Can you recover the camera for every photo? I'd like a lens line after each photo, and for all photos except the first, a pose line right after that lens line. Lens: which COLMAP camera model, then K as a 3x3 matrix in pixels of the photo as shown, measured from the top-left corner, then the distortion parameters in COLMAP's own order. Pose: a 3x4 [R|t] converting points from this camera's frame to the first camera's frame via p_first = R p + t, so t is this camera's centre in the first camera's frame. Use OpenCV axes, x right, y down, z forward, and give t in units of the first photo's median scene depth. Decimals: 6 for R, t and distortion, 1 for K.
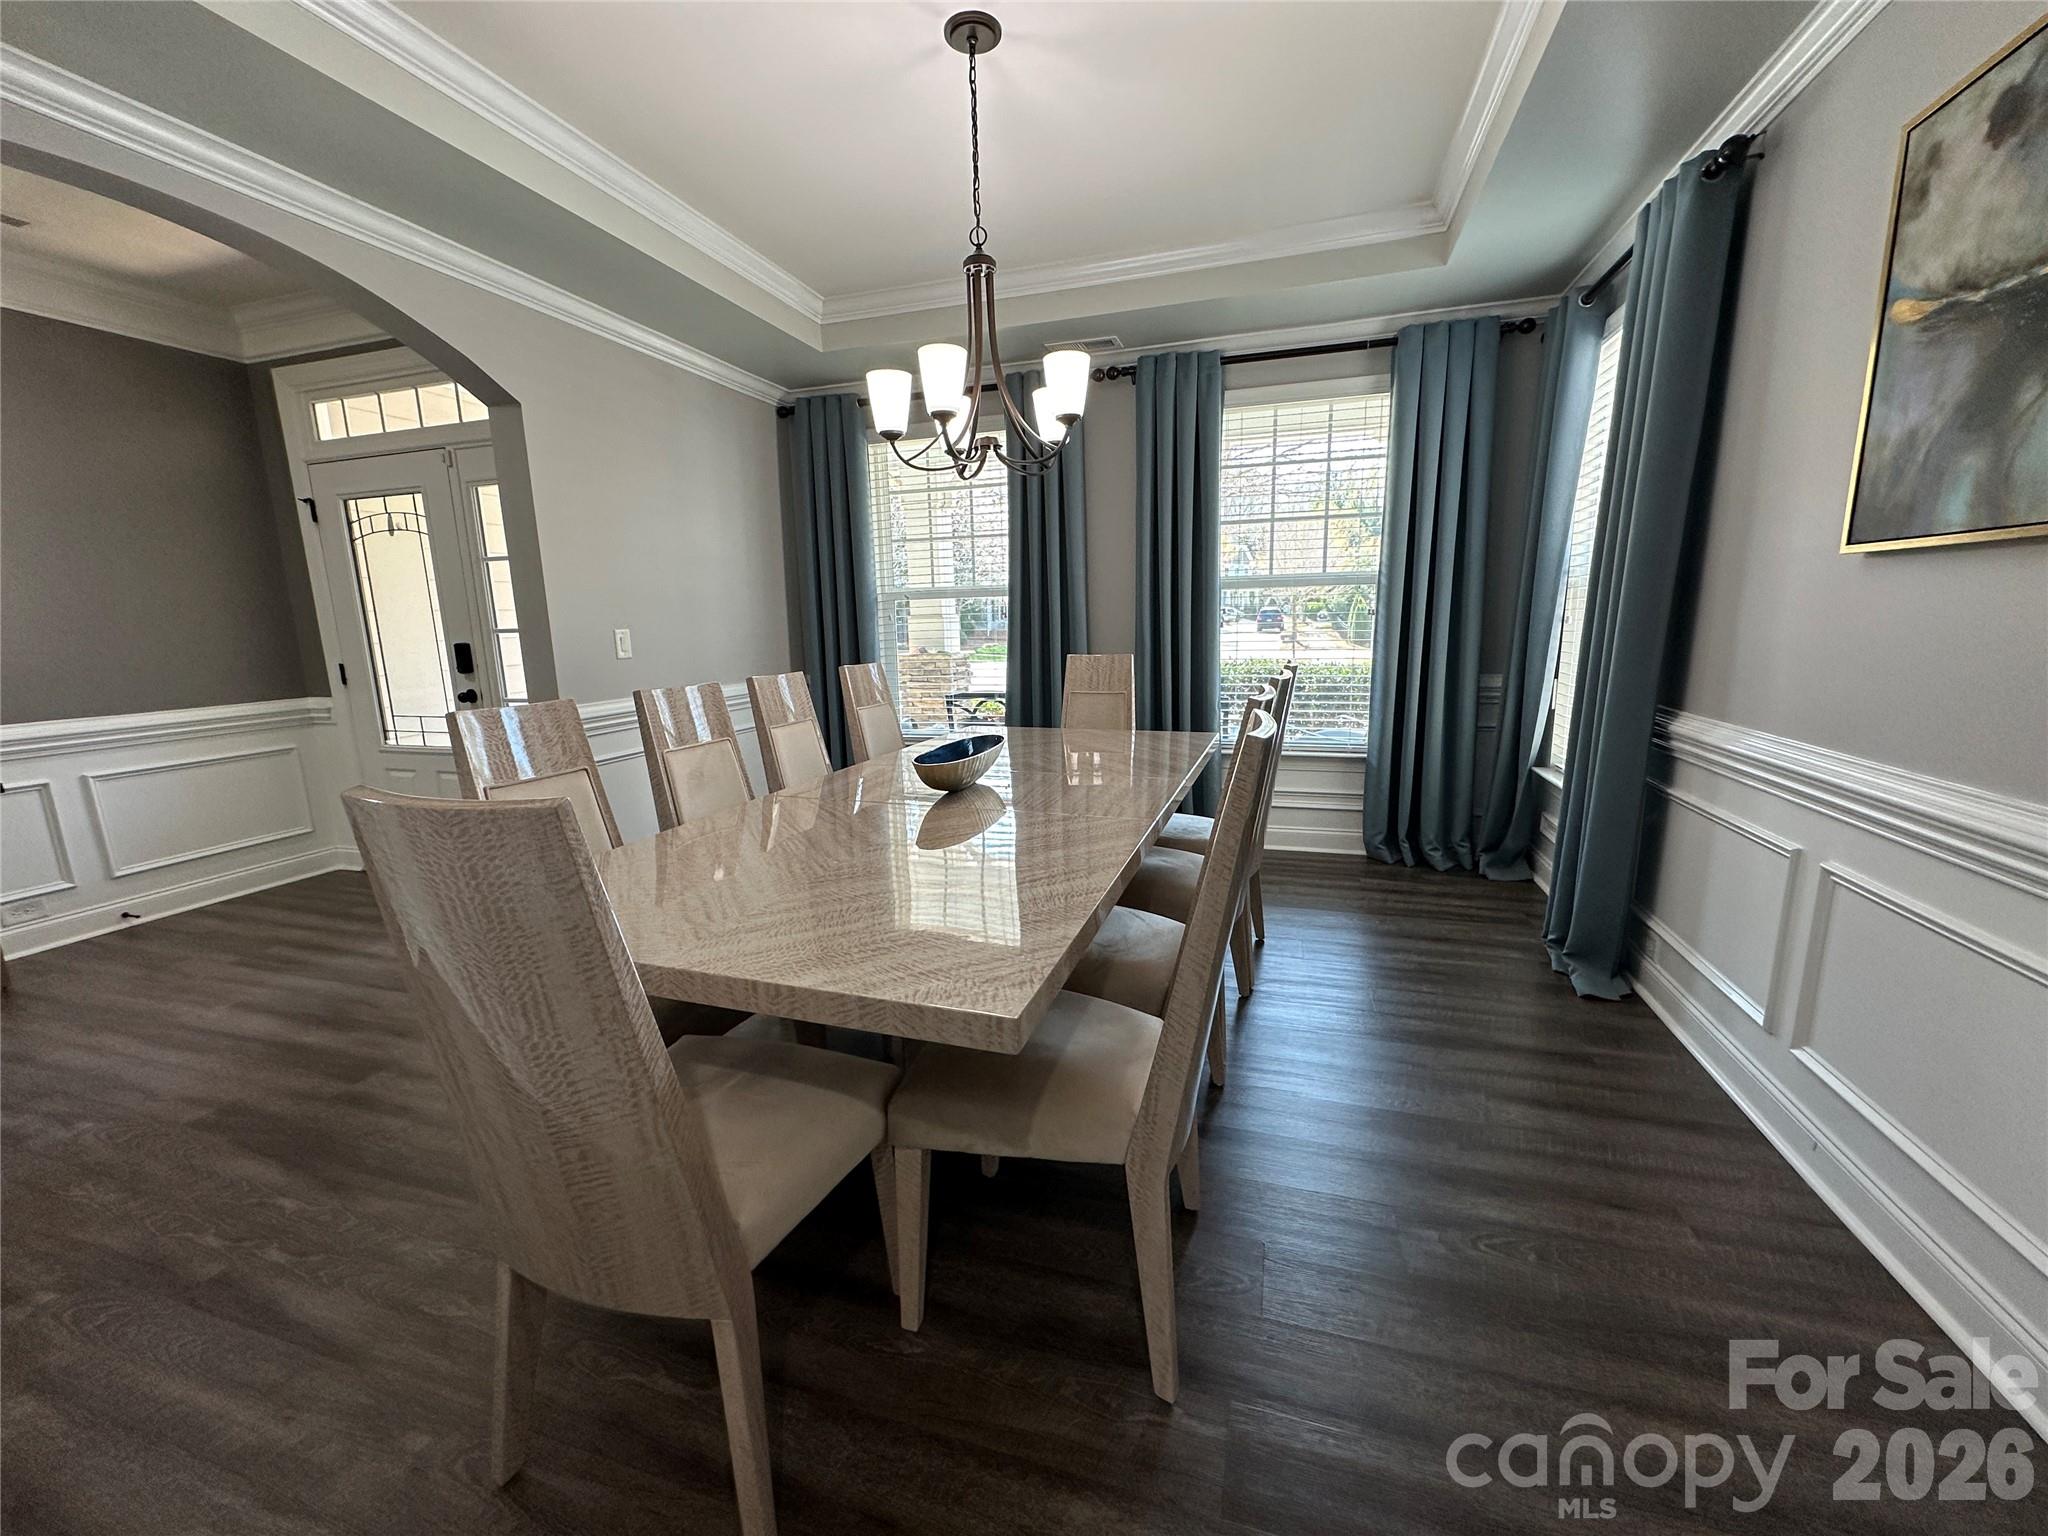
lens RADIAL K [[809.7, 0, 1017.0], [0, 809.7, 776.7], [0, 0, 1]] dist [-0.005386, 0.001973]
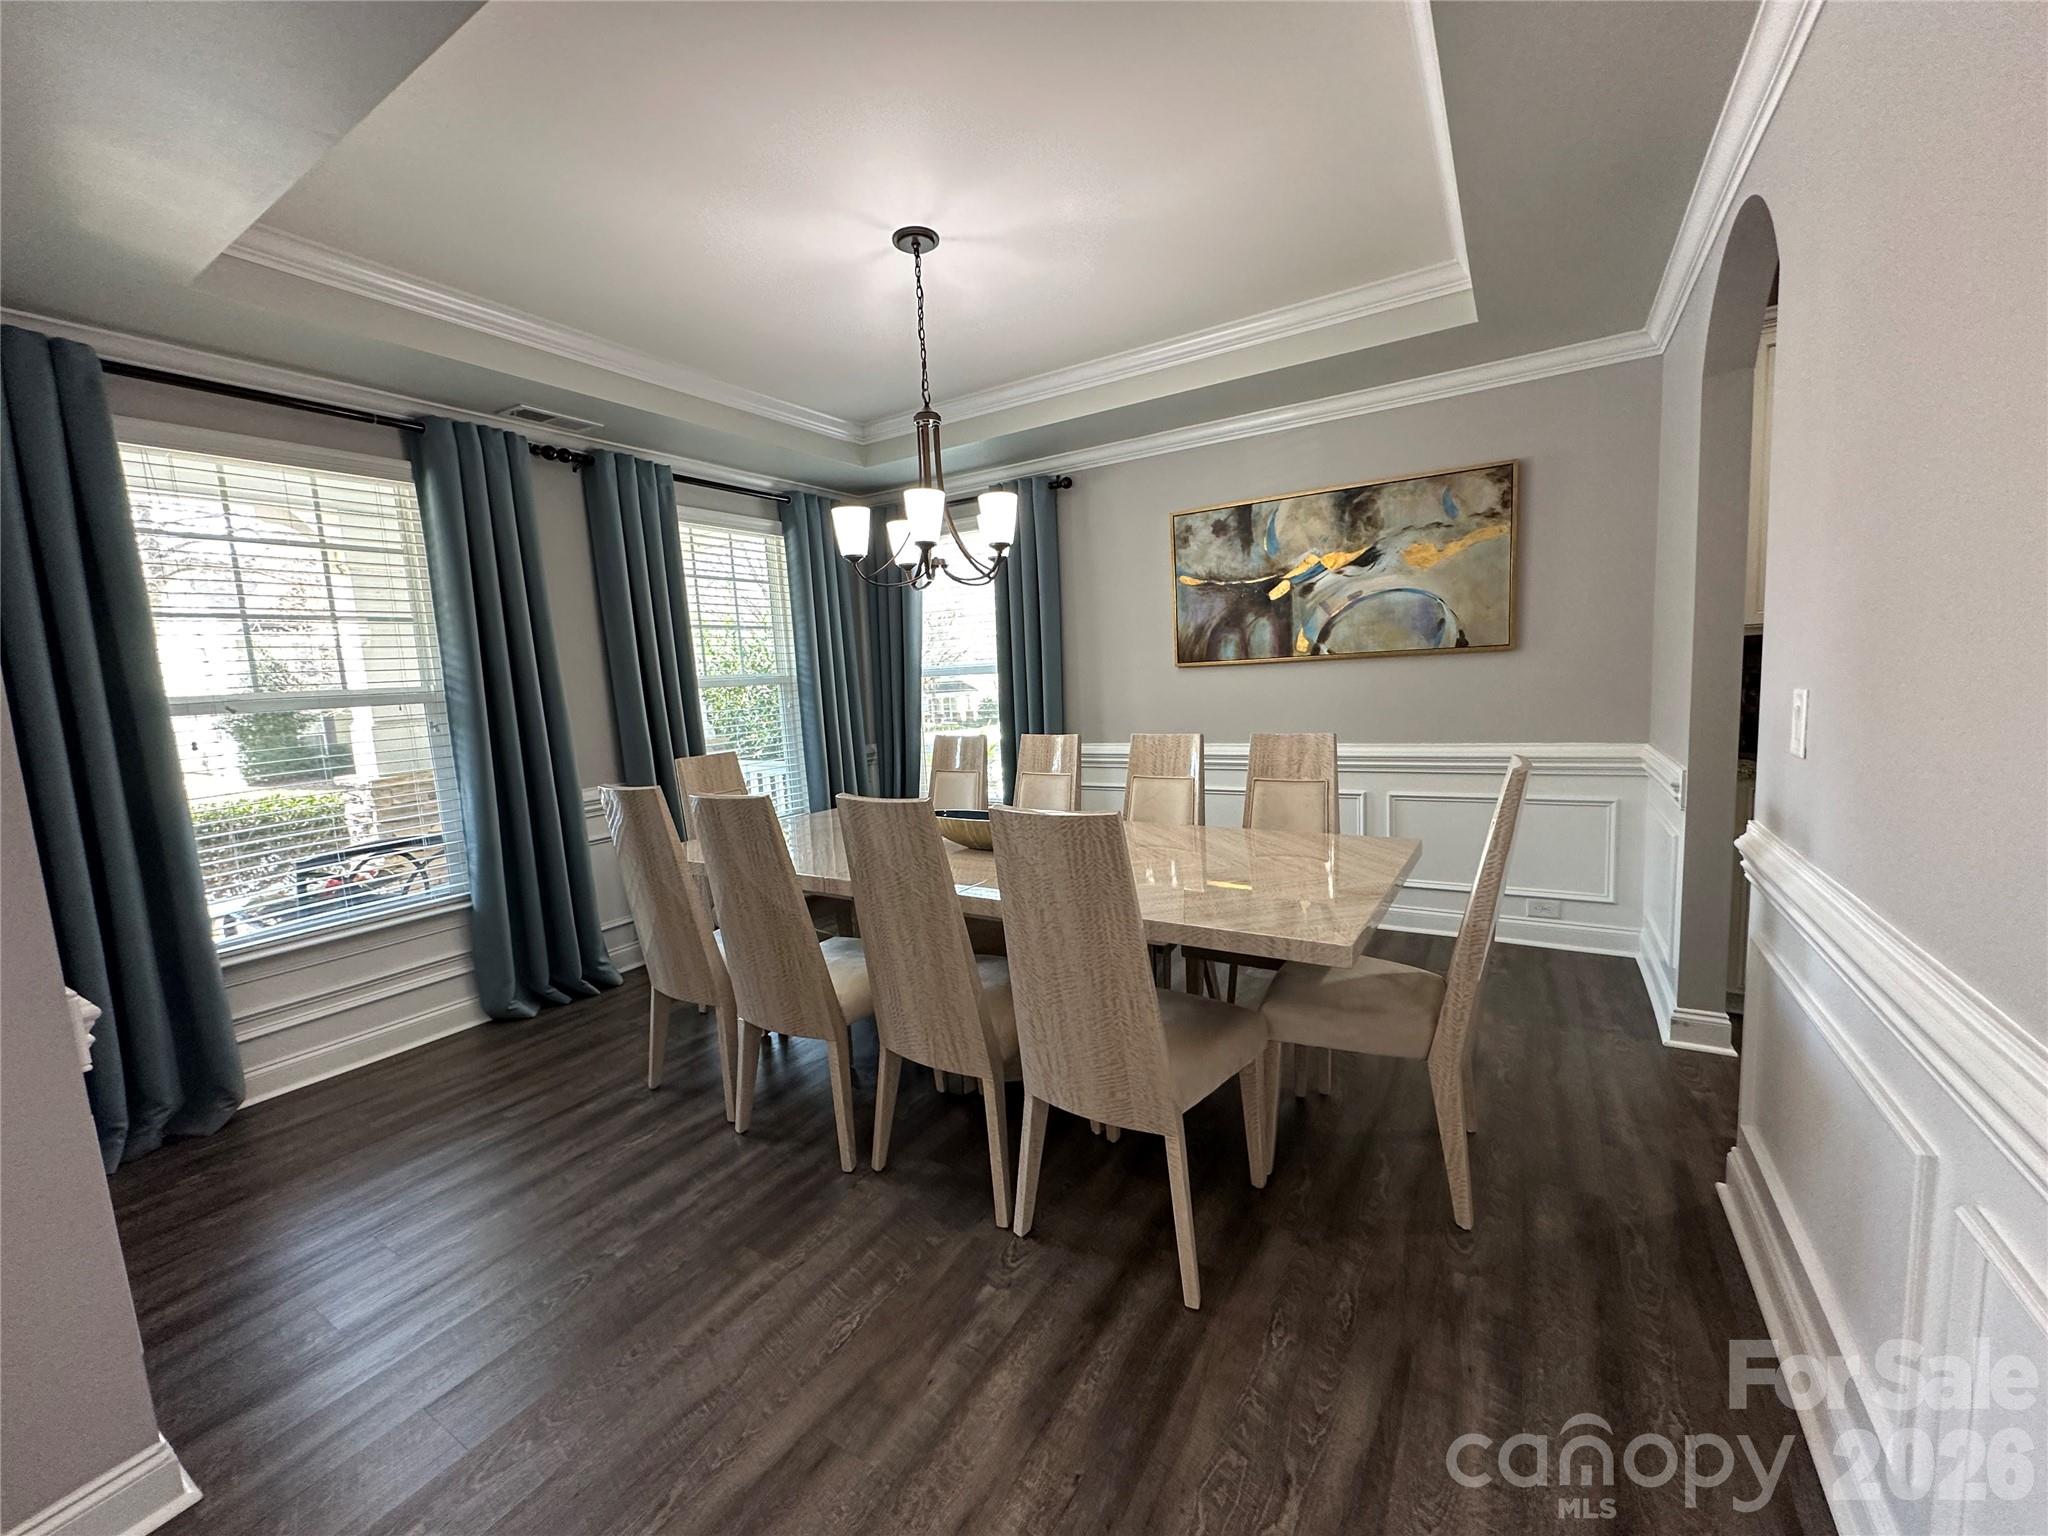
lens RADIAL K [[809.7, 0, 1020.4], [0, 809.7, 766.0], [0, 0, 1]] dist [-0.005386, 0.001973]
pose [[0.228320, -0.103863, 0.968030, -0.701903], [0.236474, 0.970434, 0.048346, -0.091075], [-0.944431, 0.217876, 0.246131, 0.393983]]
